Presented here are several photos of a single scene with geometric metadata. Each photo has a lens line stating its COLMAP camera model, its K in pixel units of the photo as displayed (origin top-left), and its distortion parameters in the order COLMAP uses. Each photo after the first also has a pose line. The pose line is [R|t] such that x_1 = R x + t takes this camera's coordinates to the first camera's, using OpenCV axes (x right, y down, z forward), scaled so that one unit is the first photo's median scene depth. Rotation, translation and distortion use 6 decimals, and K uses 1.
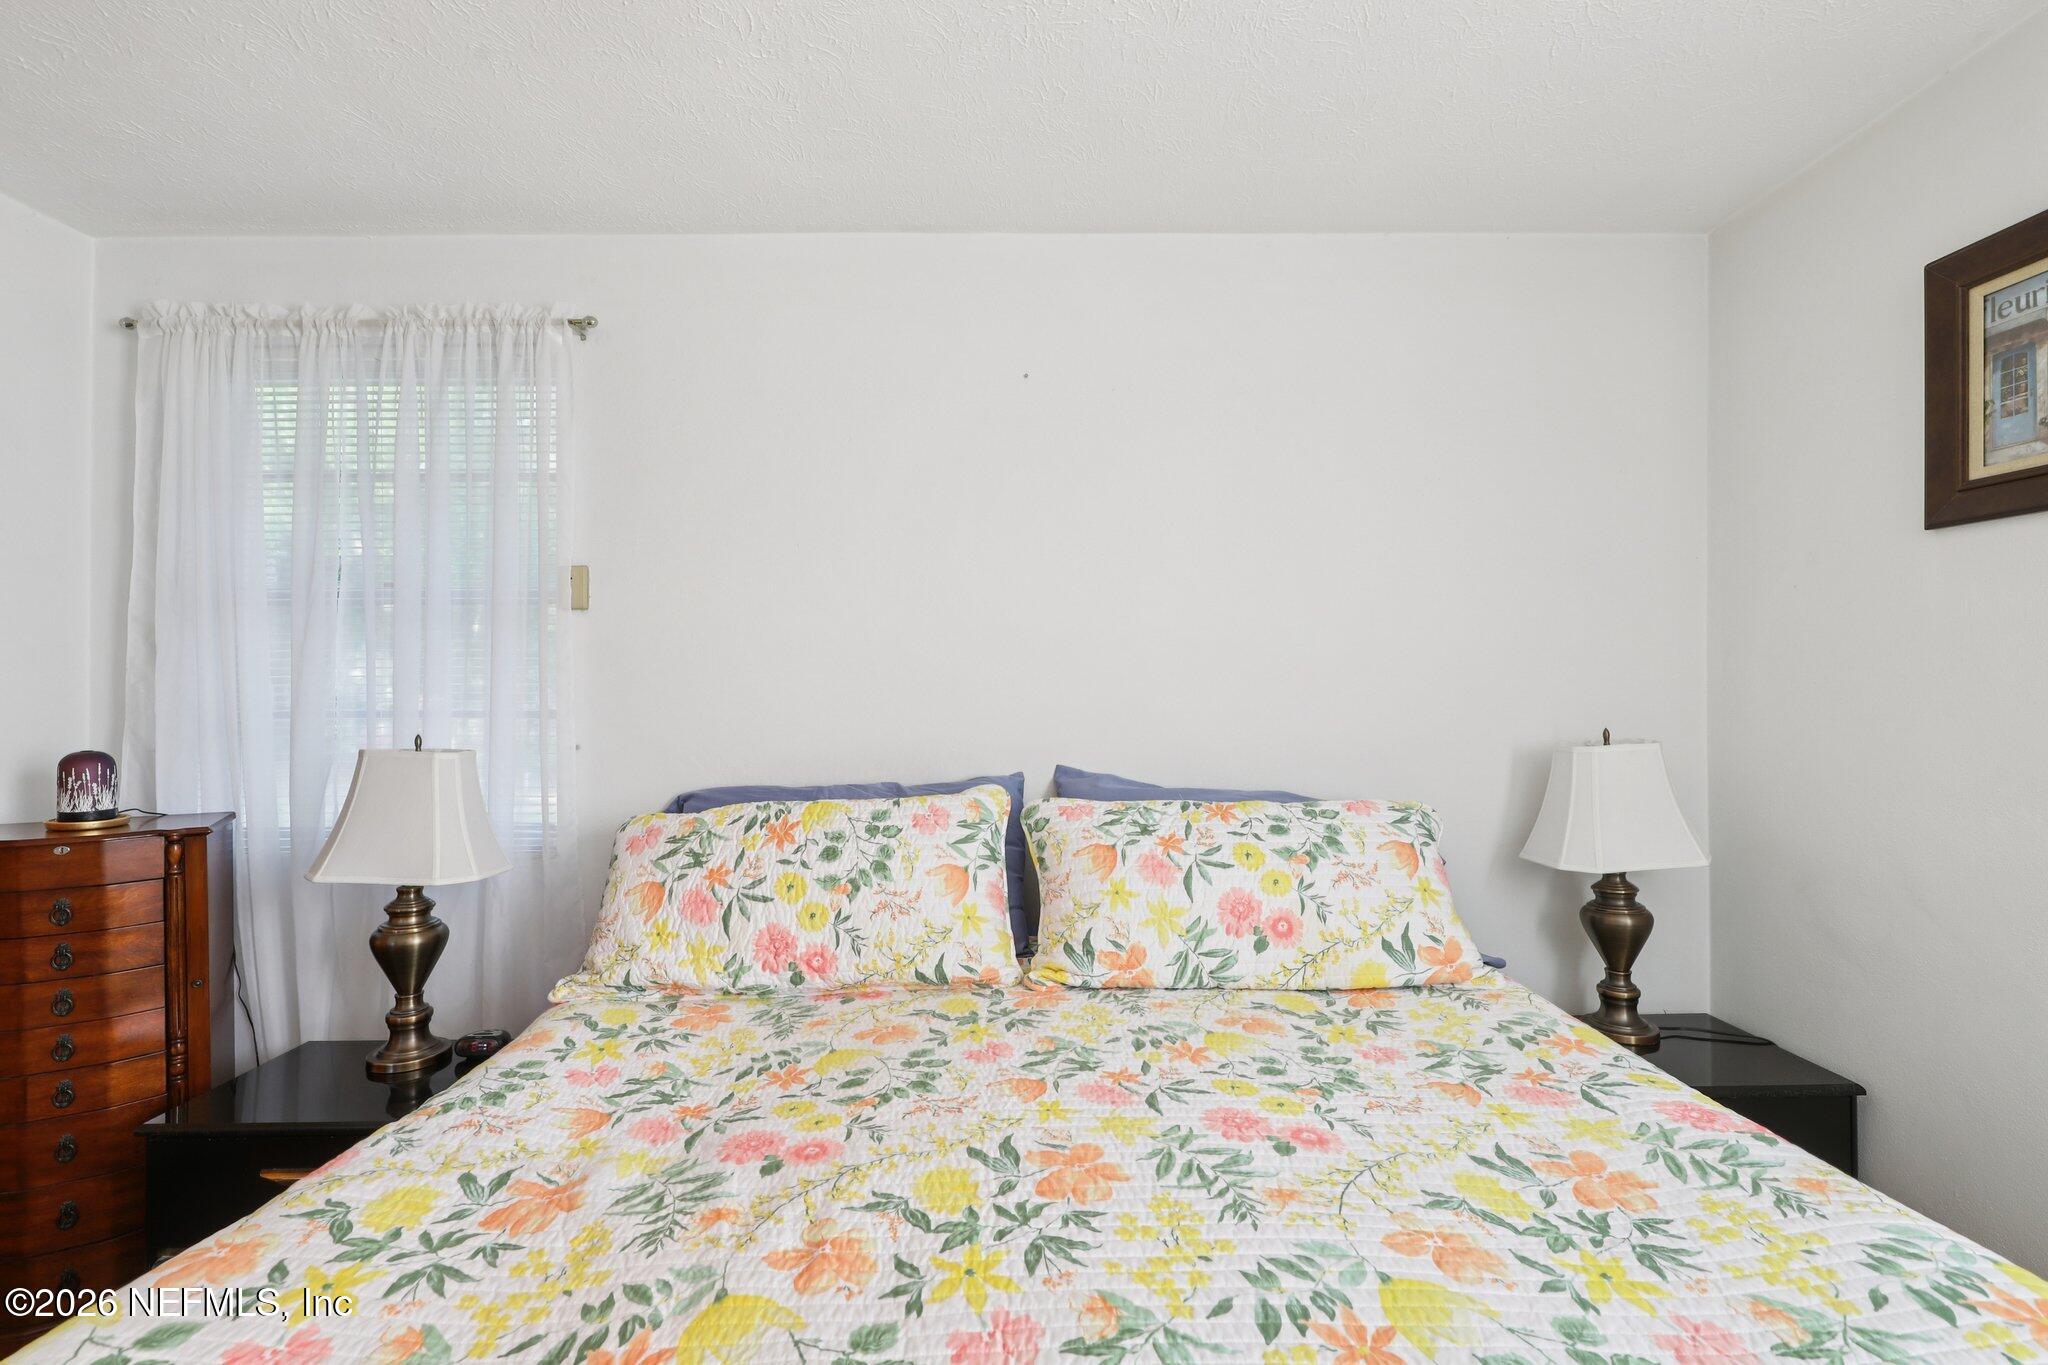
lens RADIAL K [[923.6, 0, 1027.6], [0, 923.6, 695.5], [0, 0, 1]] dist [0.000674, -0.000786]
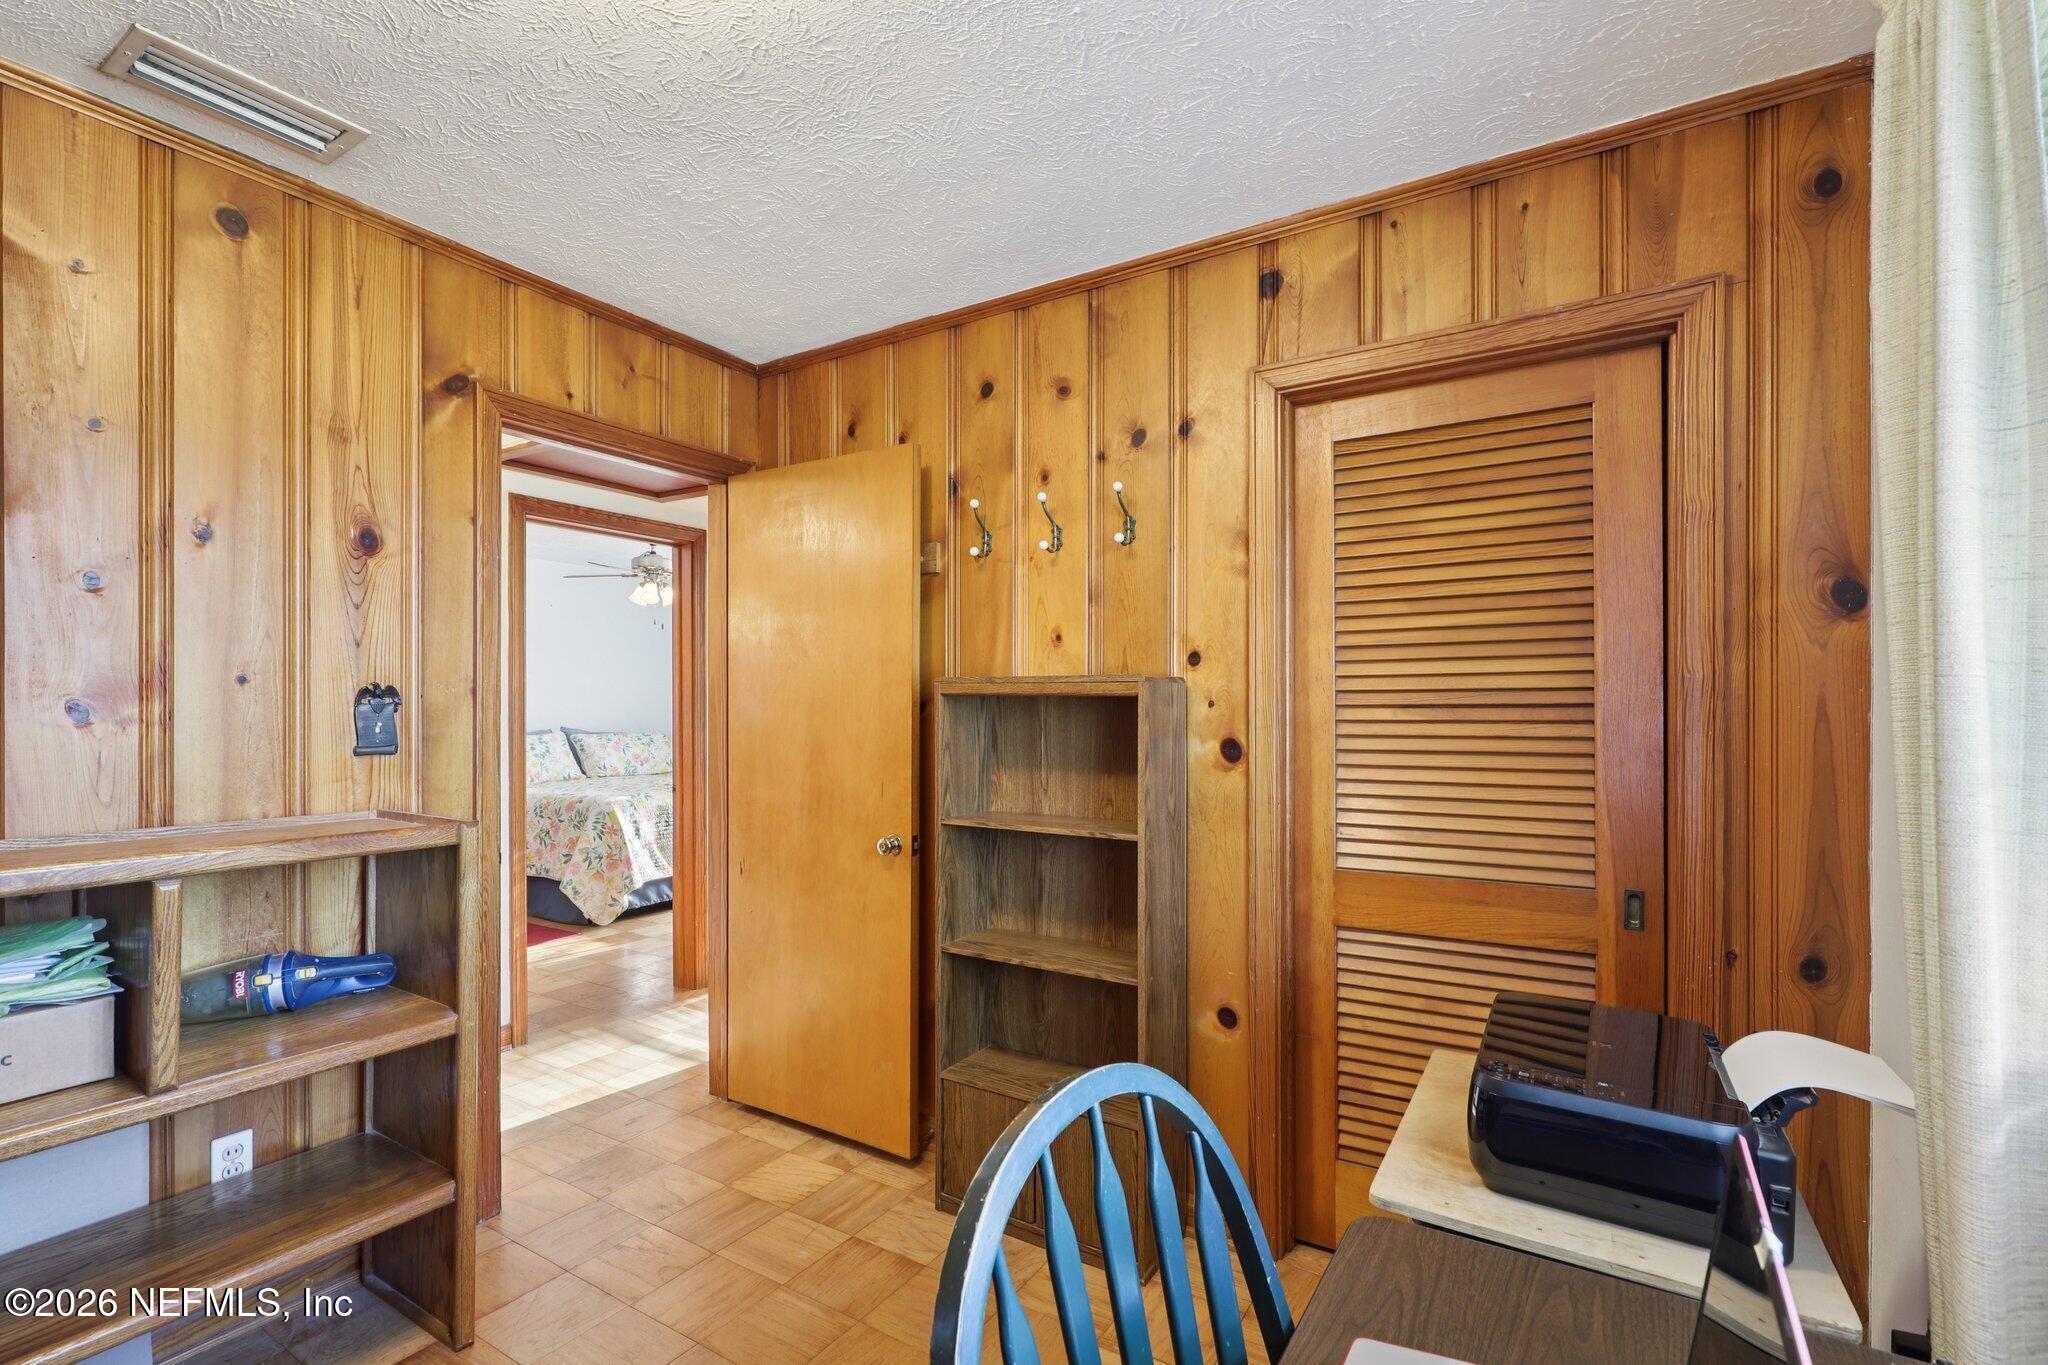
lens RADIAL K [[923.6, 0, 1027.6], [0, 923.6, 695.5], [0, 0, 1]] dist [0.000674, -0.000786]
pose [[0.528739, 0.009488, 0.848731, -2.340708], [-0.003279, 0.999953, -0.009136, -0.011809], [-0.848778, 0.002048, 0.528745, -2.661327]]
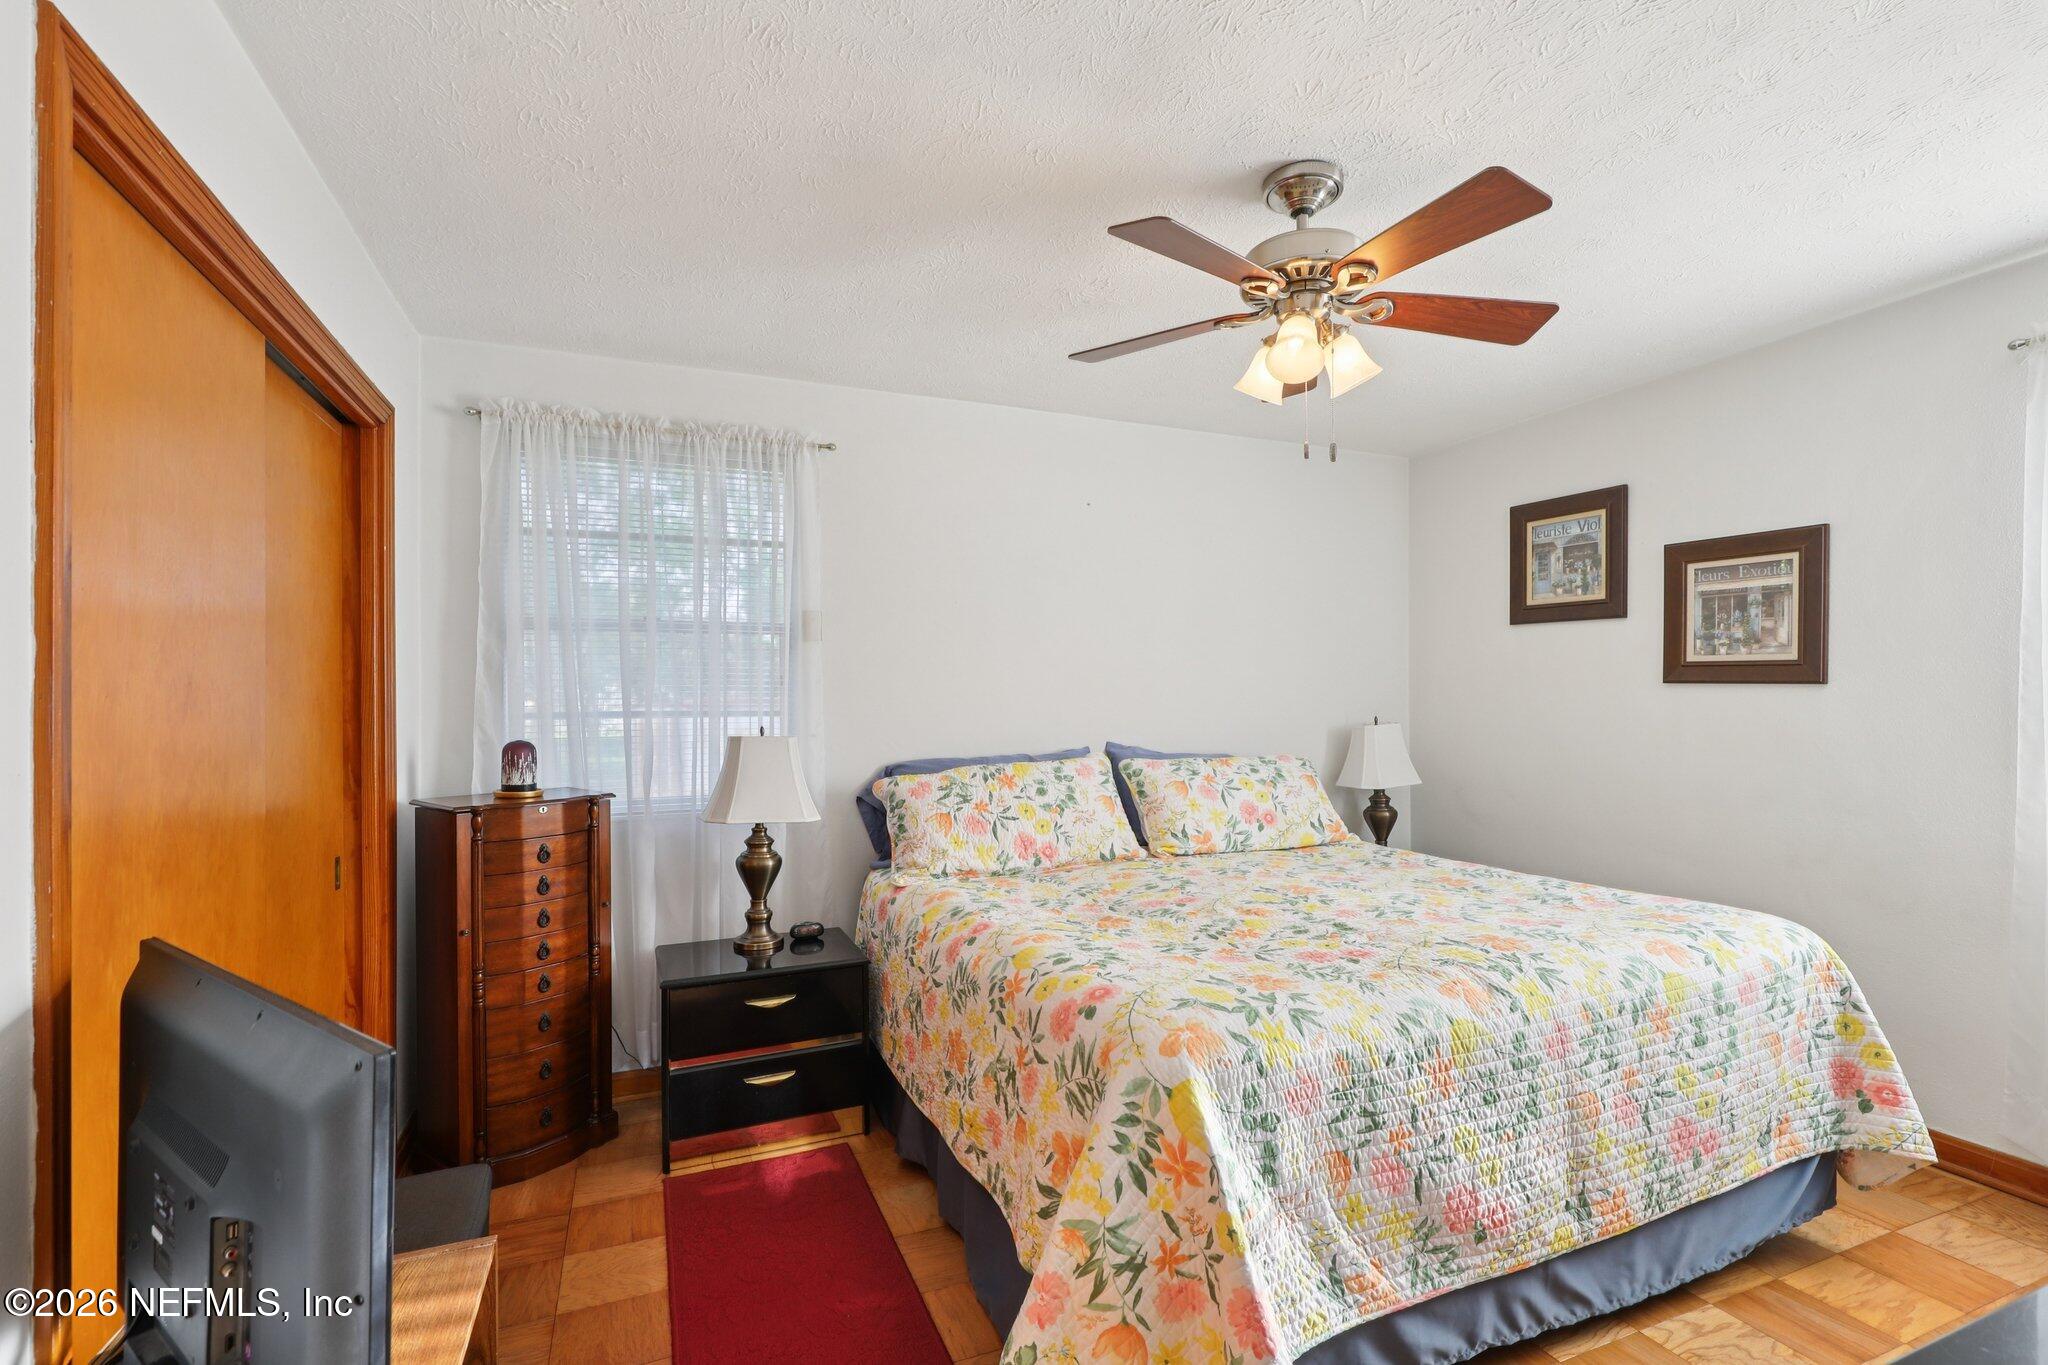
lens RADIAL K [[923.6, 0, 1027.6], [0, 923.6, 695.5], [0, 0, 1]] dist [0.000674, -0.000786]
pose [[0.924849, 0.000601, 0.380334, -0.914235], [0.000791, 0.999994, -0.003504, -0.001339], [-0.380334, 0.003542, 0.924843, -0.594843]]
